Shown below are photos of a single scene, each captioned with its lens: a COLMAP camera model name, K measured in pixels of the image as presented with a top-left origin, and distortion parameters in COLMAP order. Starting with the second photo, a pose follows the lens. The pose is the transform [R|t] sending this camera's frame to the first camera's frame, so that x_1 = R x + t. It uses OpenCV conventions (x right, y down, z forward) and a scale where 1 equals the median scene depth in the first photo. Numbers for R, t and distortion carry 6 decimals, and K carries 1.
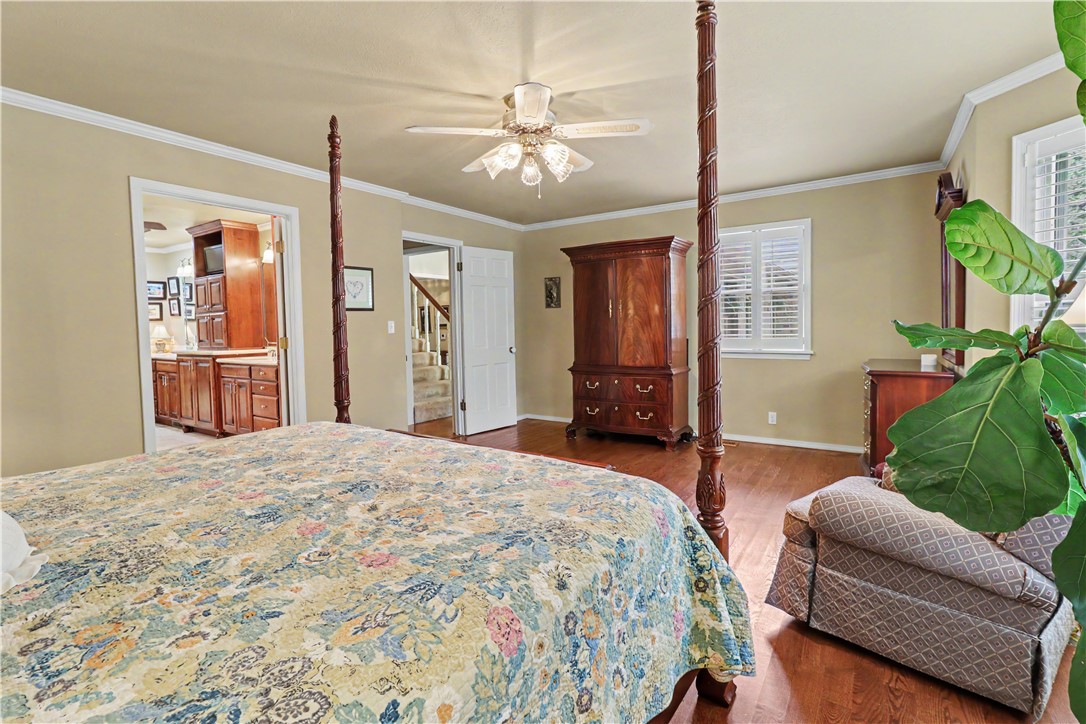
lens RADIAL K [[501.1, 0, 544.5], [0, 501.1, 347.6], [0, 0, 1]] dist [-0.007497, 0.001342]
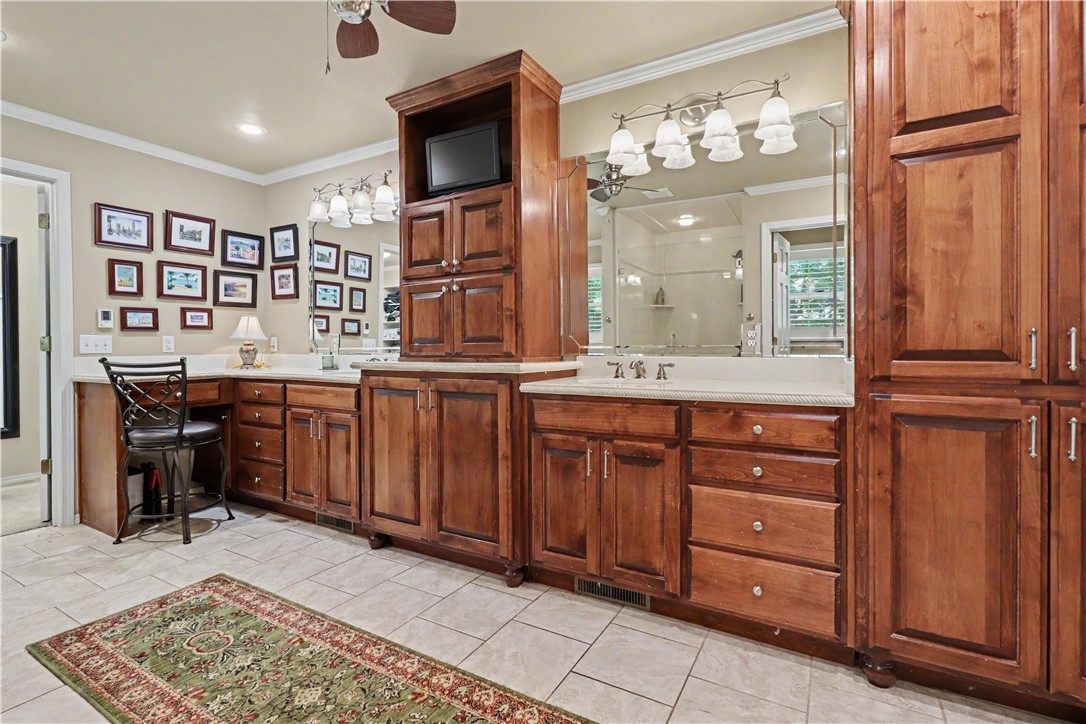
lens RADIAL K [[501.1, 0, 544.5], [0, 501.1, 347.6], [0, 0, 1]] dist [-0.007497, 0.001342]
pose [[0.997627, 0.013802, 0.067453, -0.611232], [-0.011257, 0.999215, -0.037970, 0.007981], [-0.067924, 0.037120, 0.997000, 0.550081]]
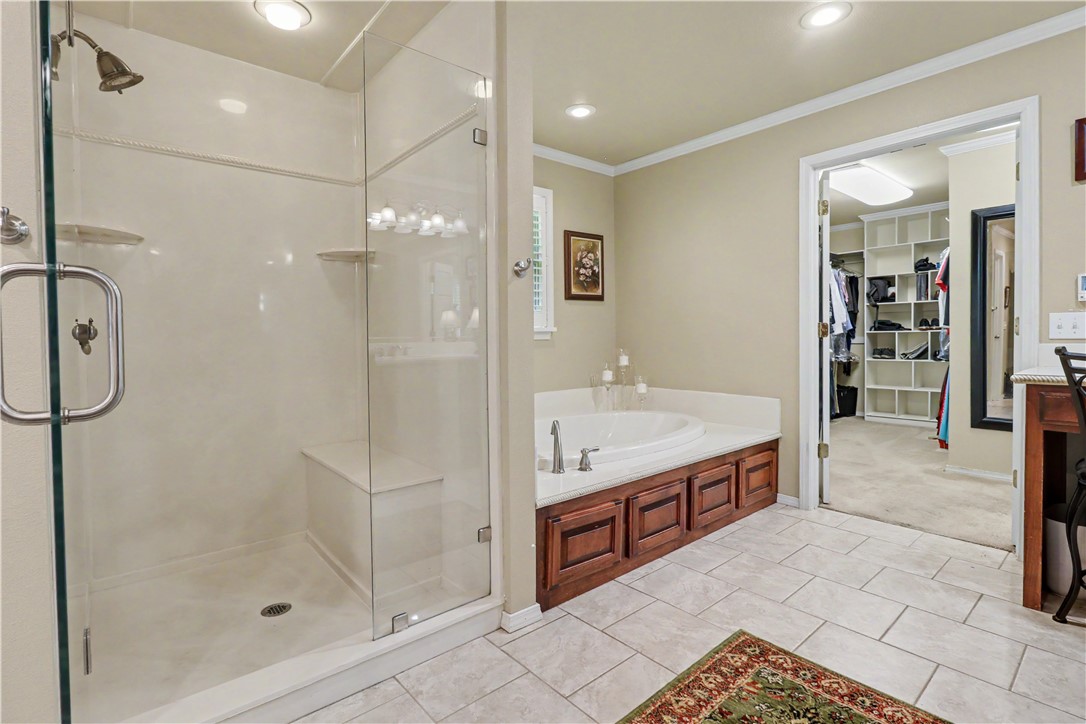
lens RADIAL K [[524.4, 0, 544.5], [0, 524.4, 346.9], [0, 0, 1]] dist [-0.002436, 0.000698]
pose [[-0.272816, 0.048148, -0.960861, -0.568869], [-0.024558, 0.998073, 0.056986, -0.007197], [0.961753, 0.039144, -0.271108, 0.837440]]
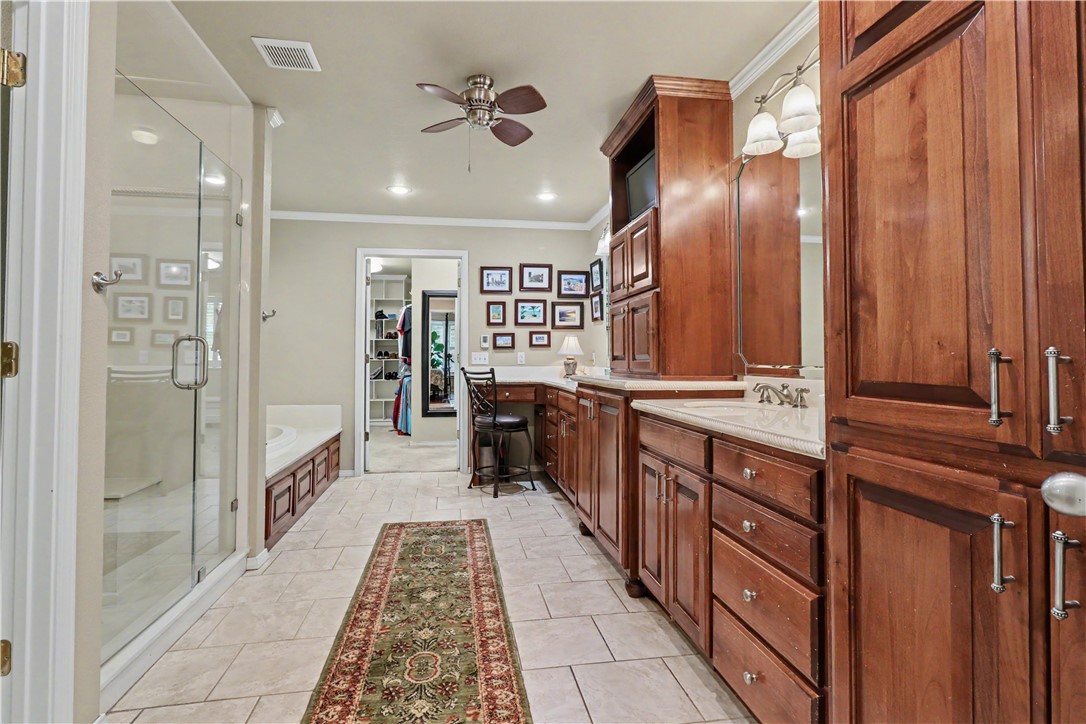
lens RADIAL K [[524.4, 0, 544.5], [0, 524.4, 346.9], [0, 0, 1]] dist [-0.002436, 0.000698]
pose [[0.690976, 0.004719, -0.722863, -0.360687], [-0.043891, 0.998408, -0.035436, -0.002709], [0.721544, 0.056213, 0.690083, 0.592991]]
